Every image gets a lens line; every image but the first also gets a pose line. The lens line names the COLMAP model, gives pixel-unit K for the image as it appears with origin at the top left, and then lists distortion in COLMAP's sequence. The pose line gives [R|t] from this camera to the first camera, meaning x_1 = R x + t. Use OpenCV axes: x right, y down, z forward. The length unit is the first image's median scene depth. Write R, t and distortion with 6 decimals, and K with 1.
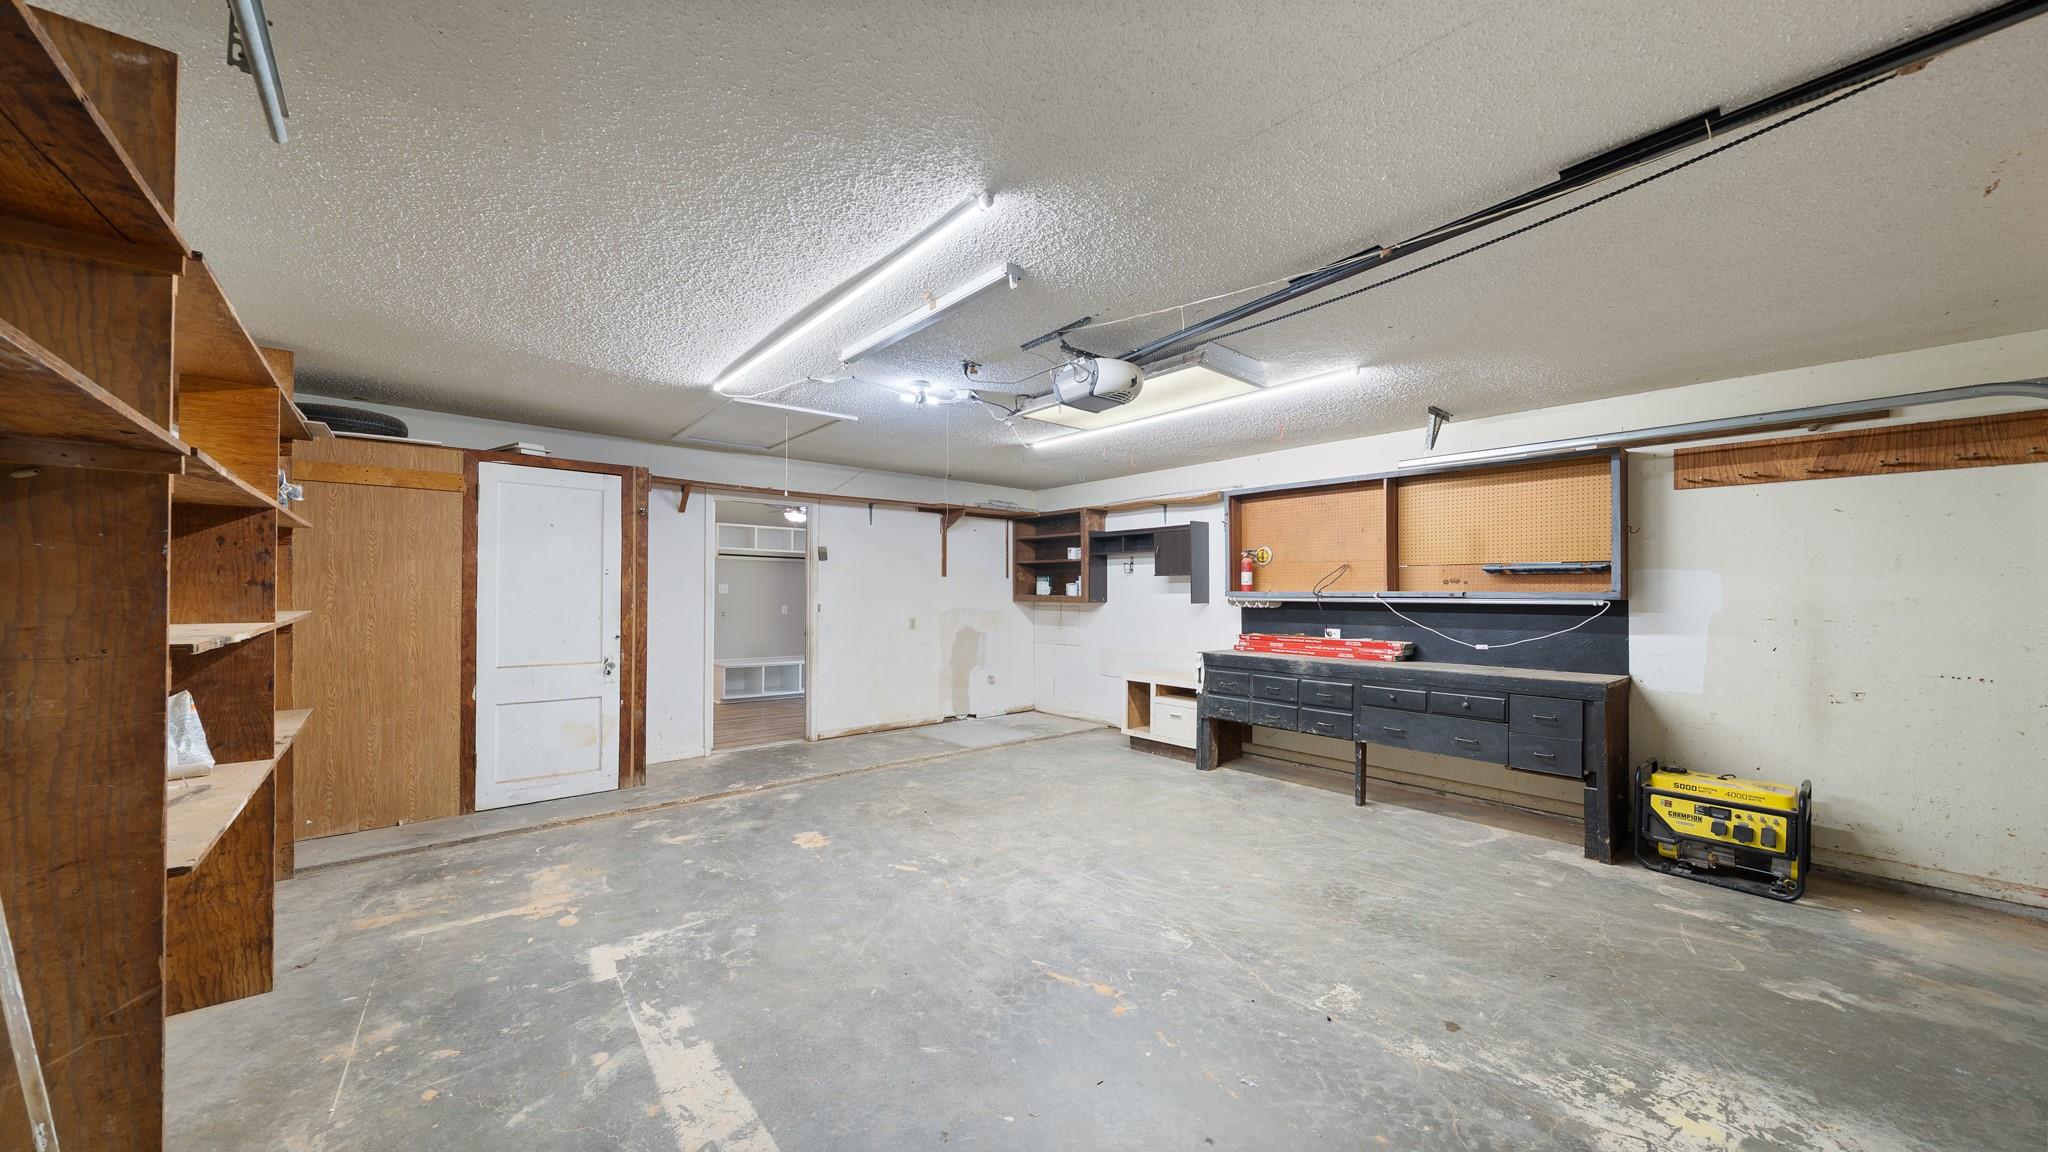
lens RADIAL K [[702.2, 0, 1020.7], [0, 702.2, 584.0], [0, 0, 1]] dist [-0.004271, -0.000071]
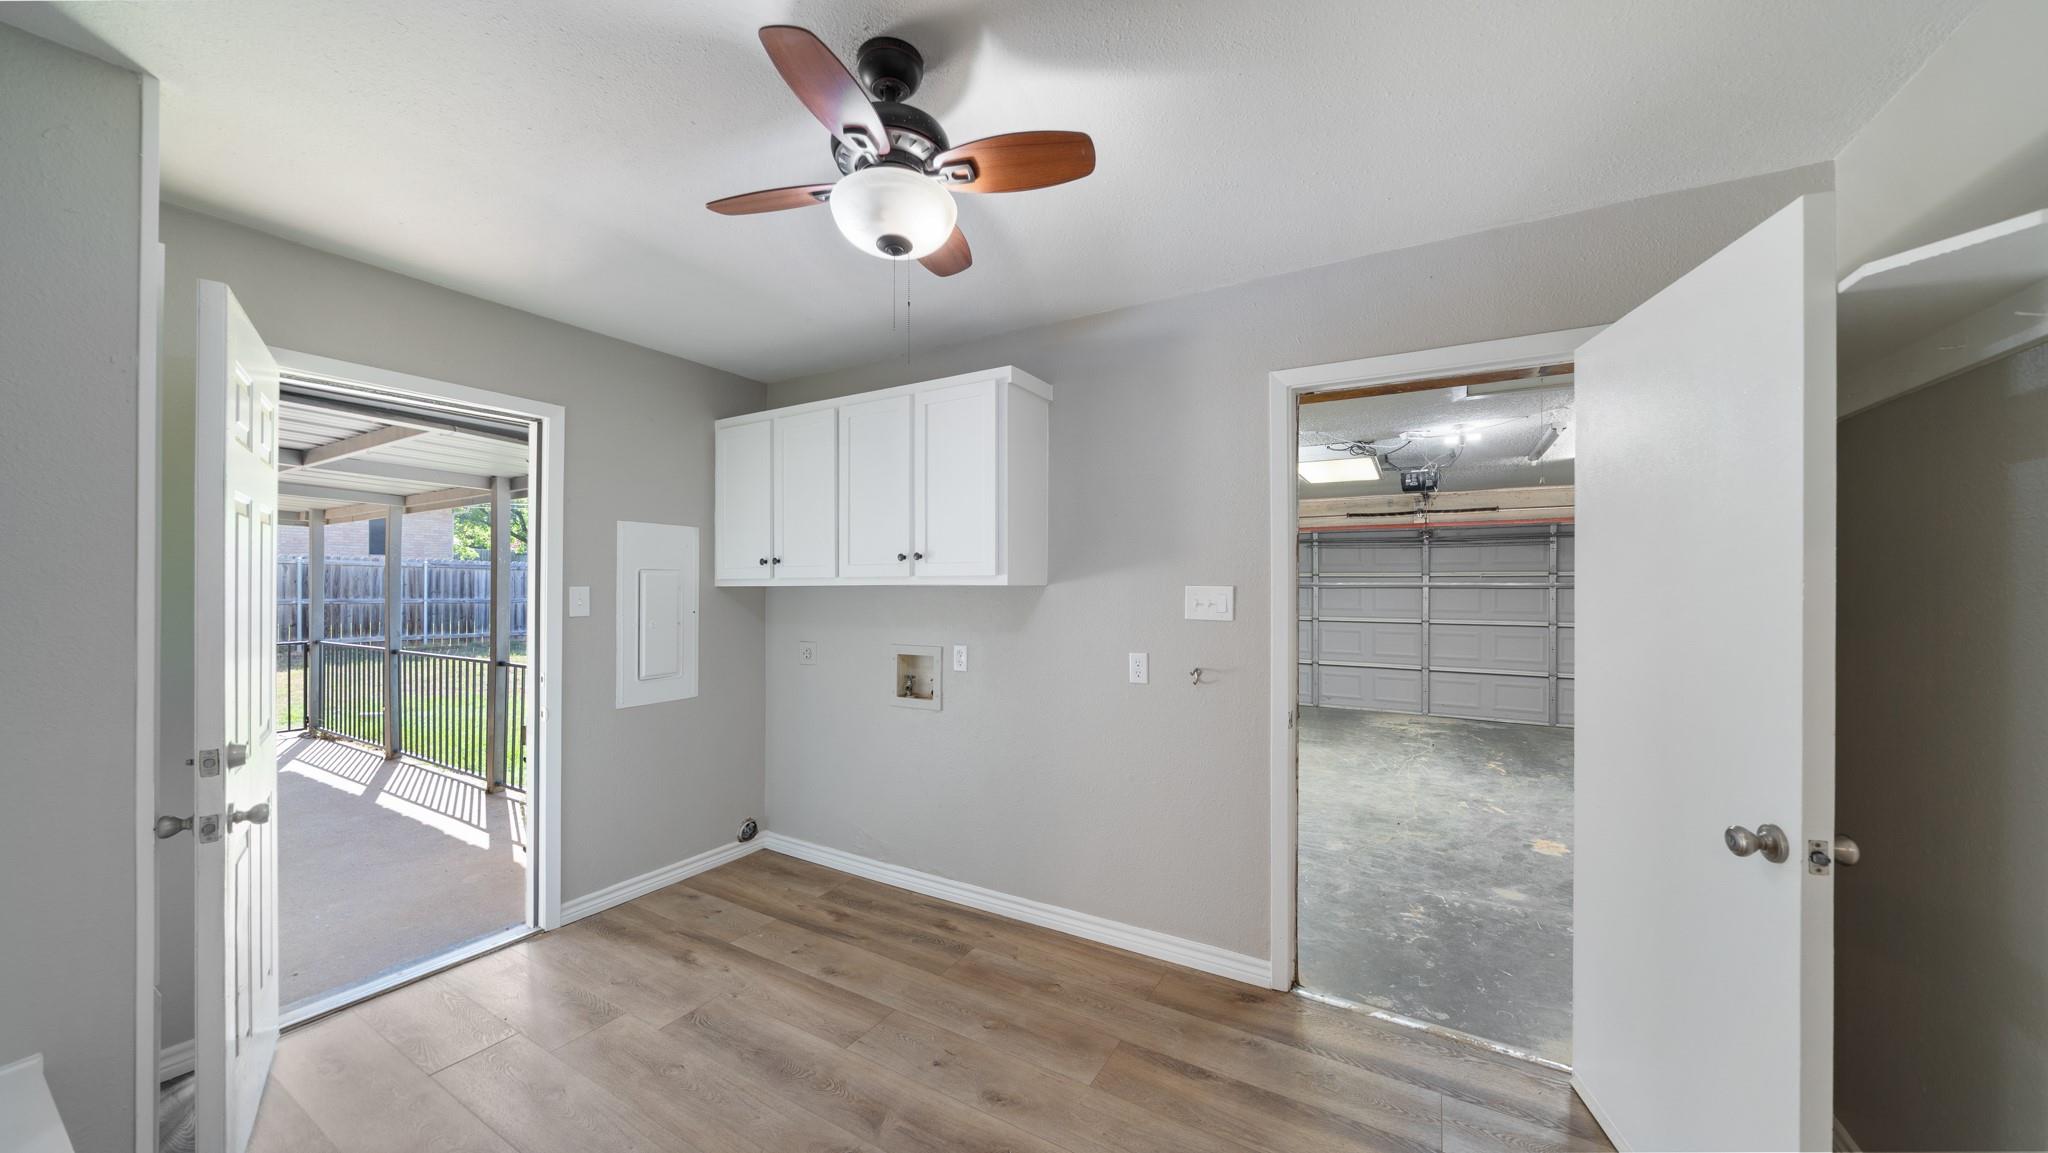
lens RADIAL K [[702.2, 0, 1020.7], [0, 702.2, 584.5], [0, 0, 1]] dist [-0.004271, -0.000071]
pose [[-0.315369, -0.005347, 0.948954, -0.952882], [-0.014813, 0.999890, 0.000711, -0.005994], [-0.948853, -0.013833, -0.315414, 1.919298]]
